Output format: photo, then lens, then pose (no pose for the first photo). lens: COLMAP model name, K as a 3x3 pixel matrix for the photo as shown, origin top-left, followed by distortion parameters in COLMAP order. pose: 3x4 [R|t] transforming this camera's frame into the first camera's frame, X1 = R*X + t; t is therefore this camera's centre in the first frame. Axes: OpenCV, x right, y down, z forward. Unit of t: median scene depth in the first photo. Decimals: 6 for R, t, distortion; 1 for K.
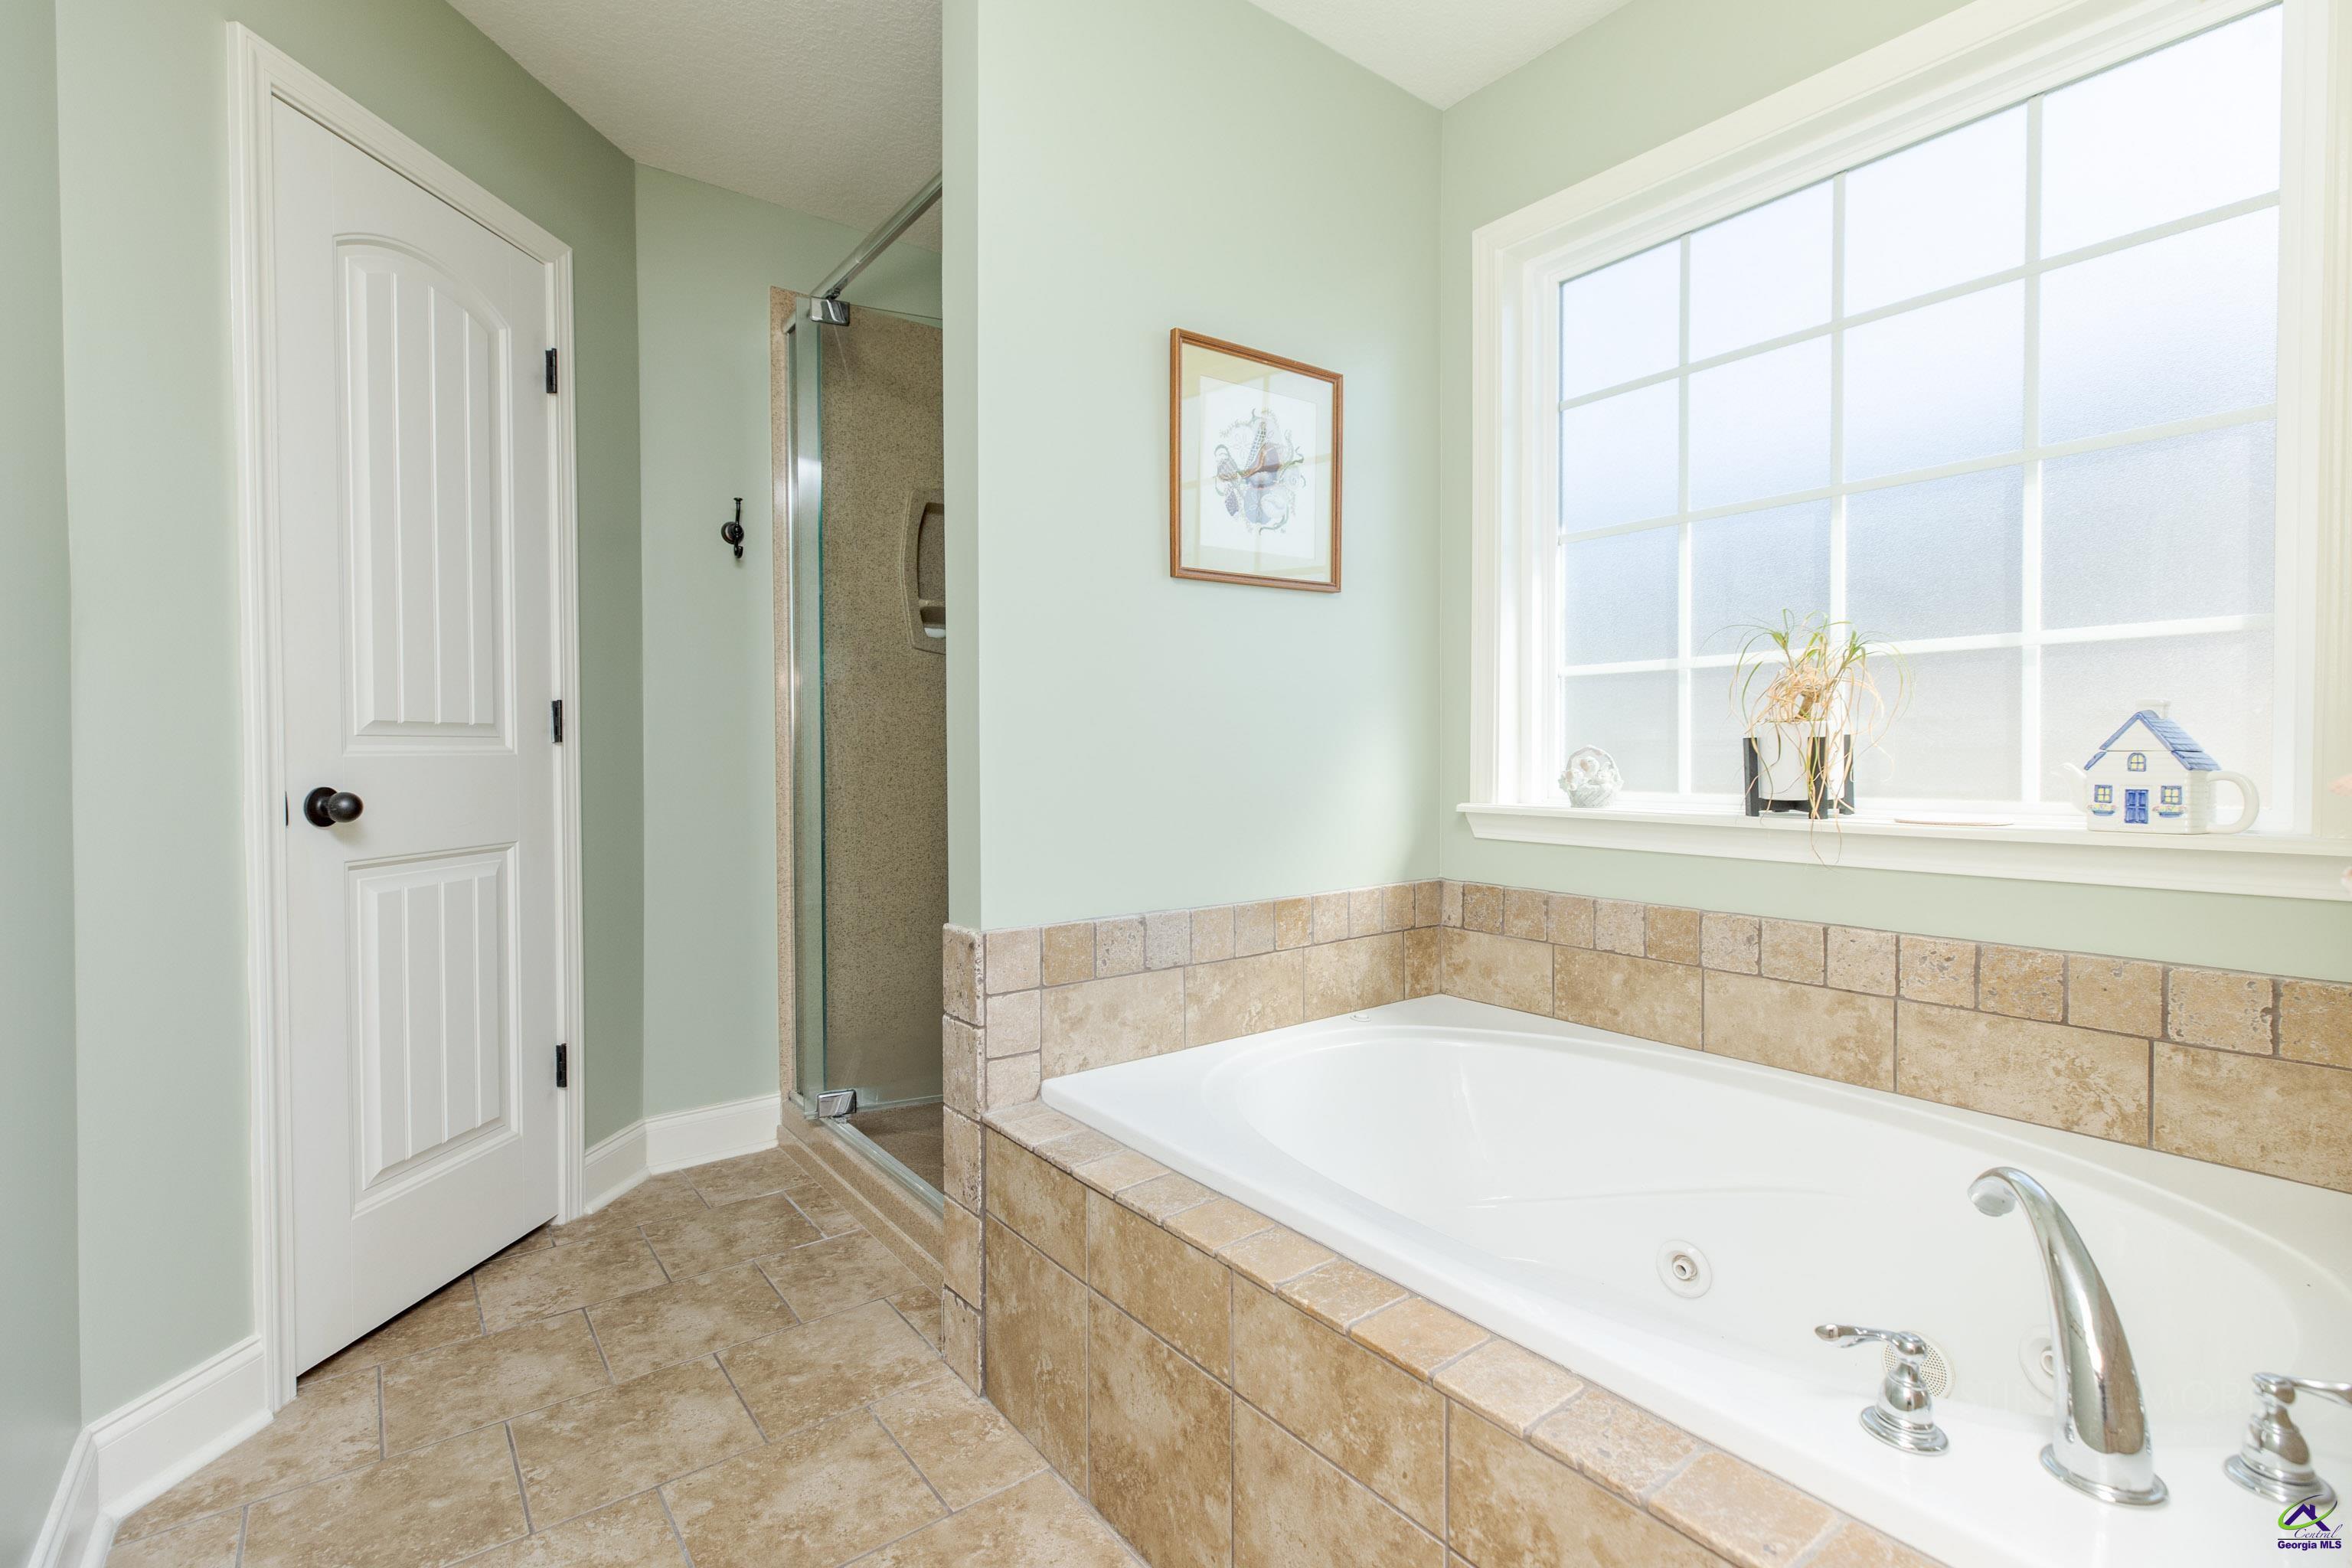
lens RADIAL K [[1072.6, 0, 1175.7], [0, 1072.6, 771.3], [0, 0, 1]] dist [0.006377, -0.000874]
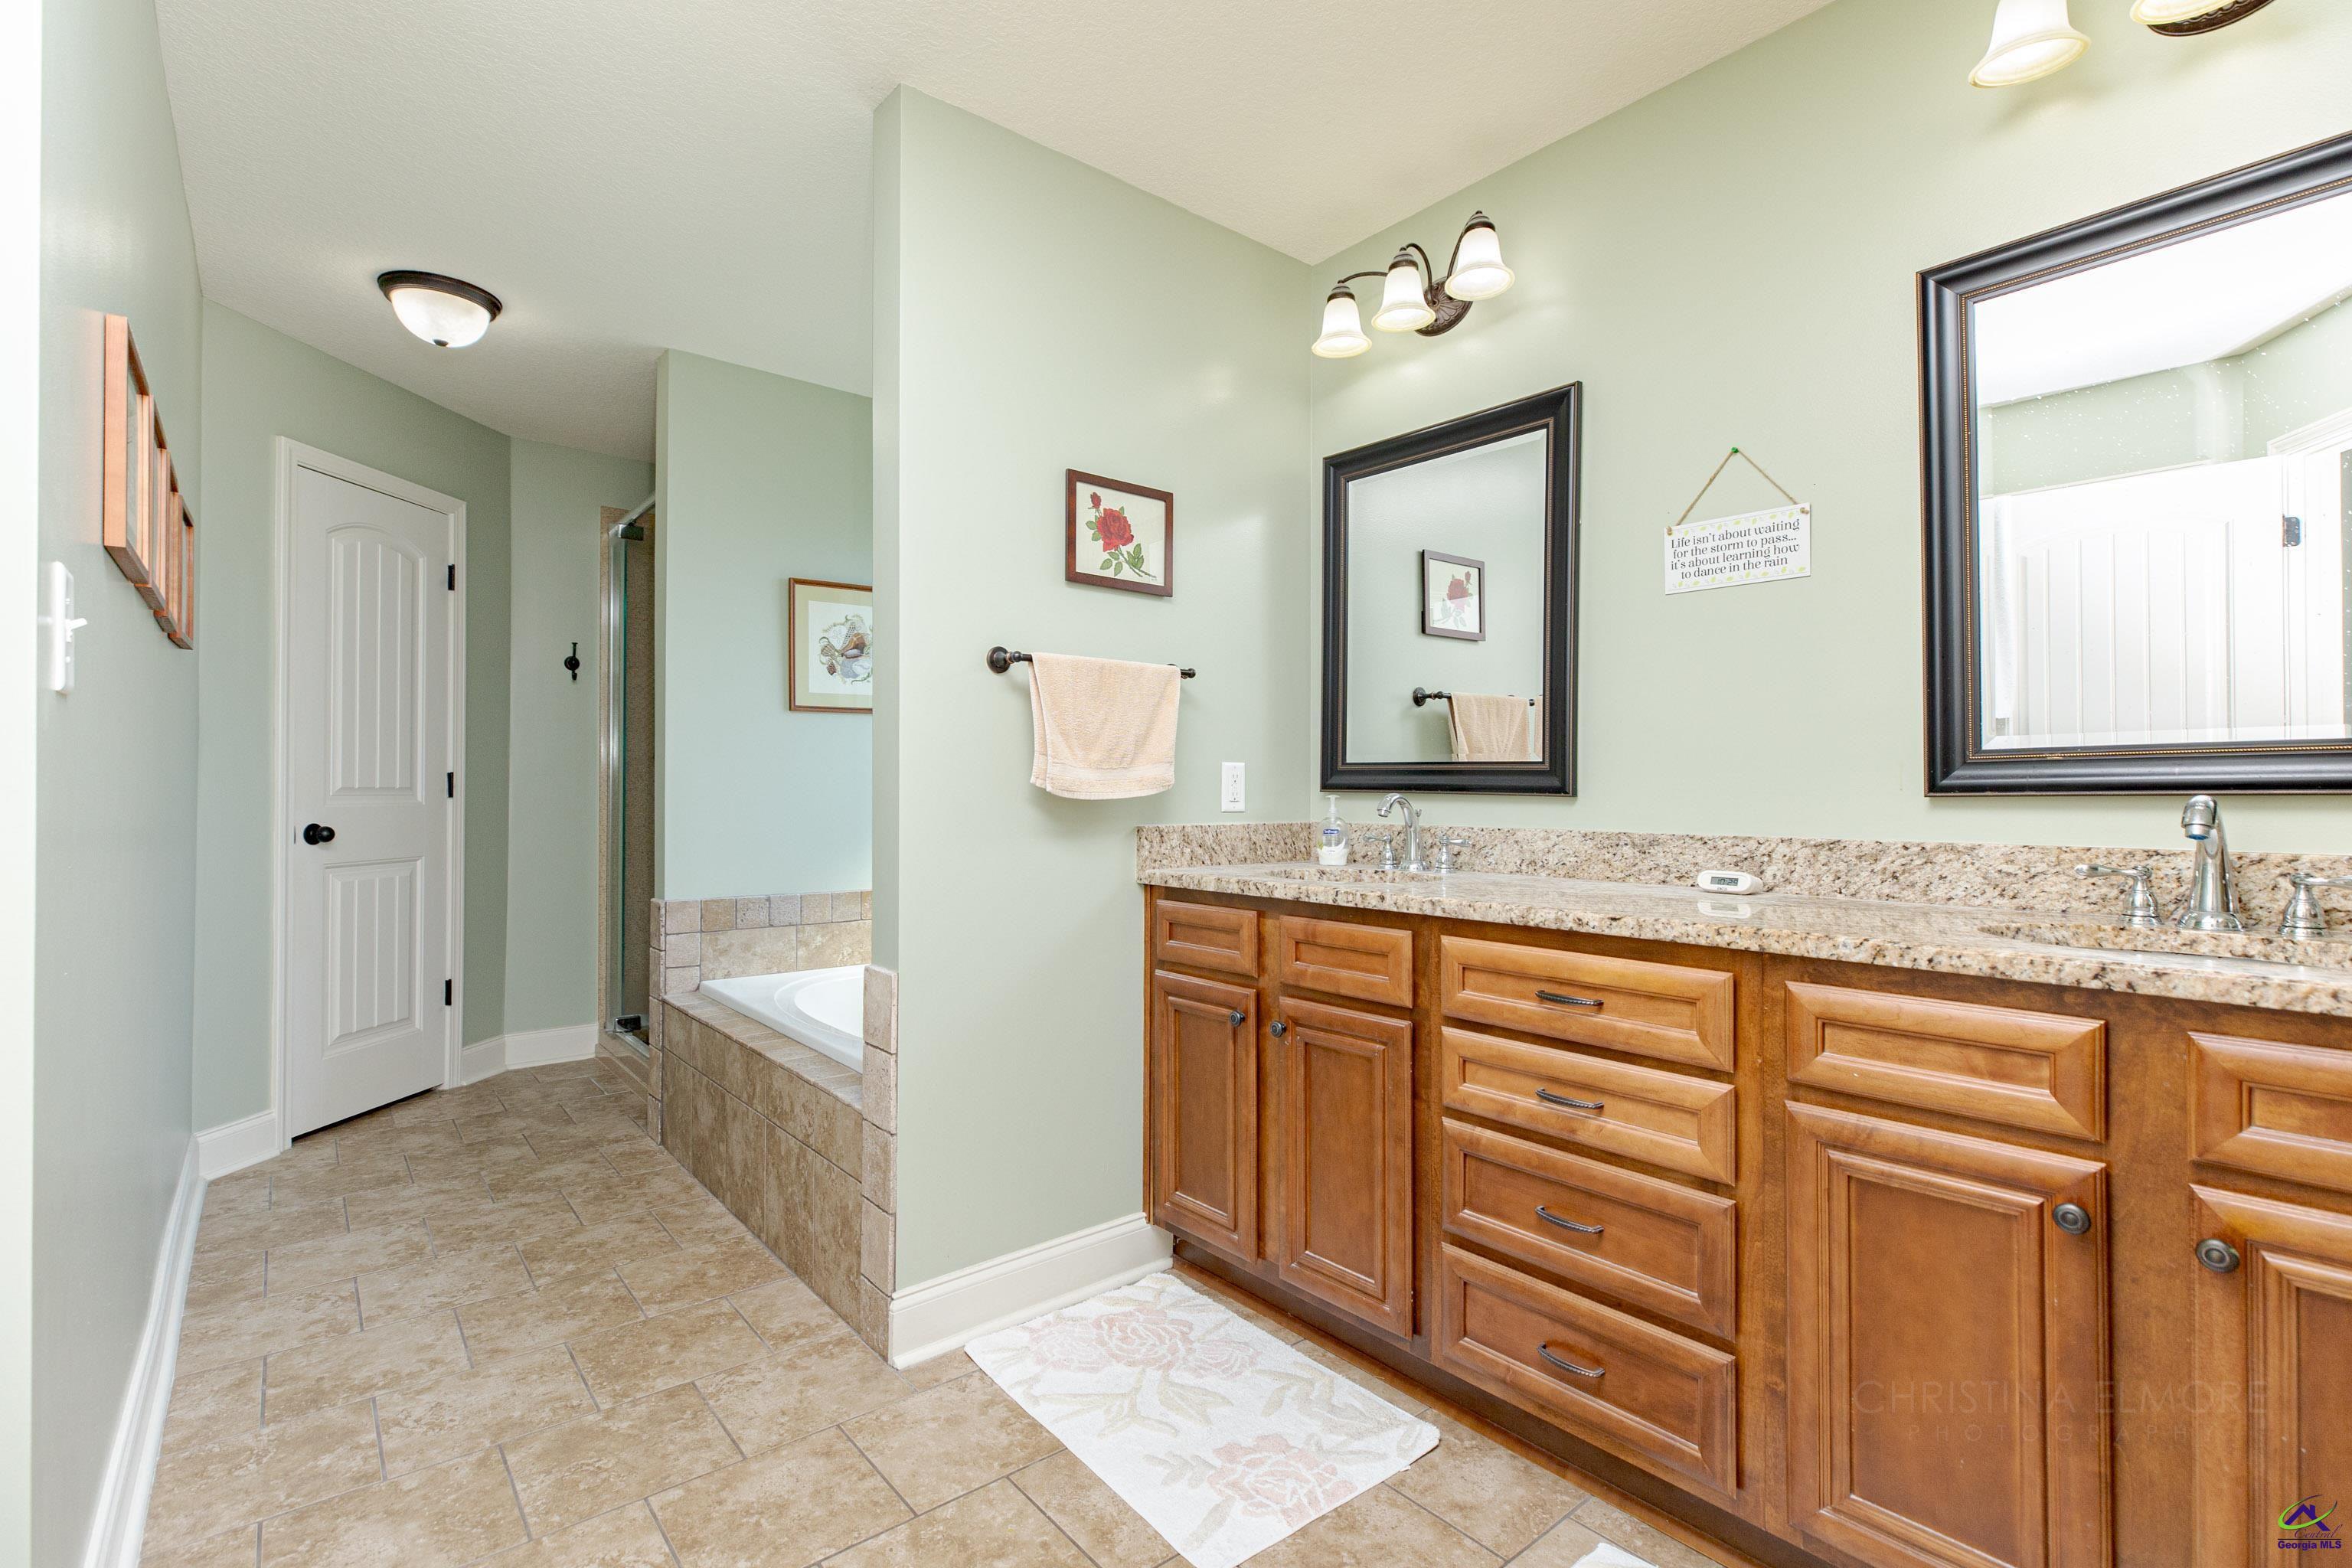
lens RADIAL K [[1085.0, 0, 1176.0], [0, 1085.0, 784.0], [0, 0, 1]] dist [0.002813, 0.000438]
pose [[0.999504, 0.005858, 0.030955, 0.592785], [-0.005049, 0.999645, -0.026165, -0.011216], [-0.031097, 0.025995, 0.999178, -0.856779]]
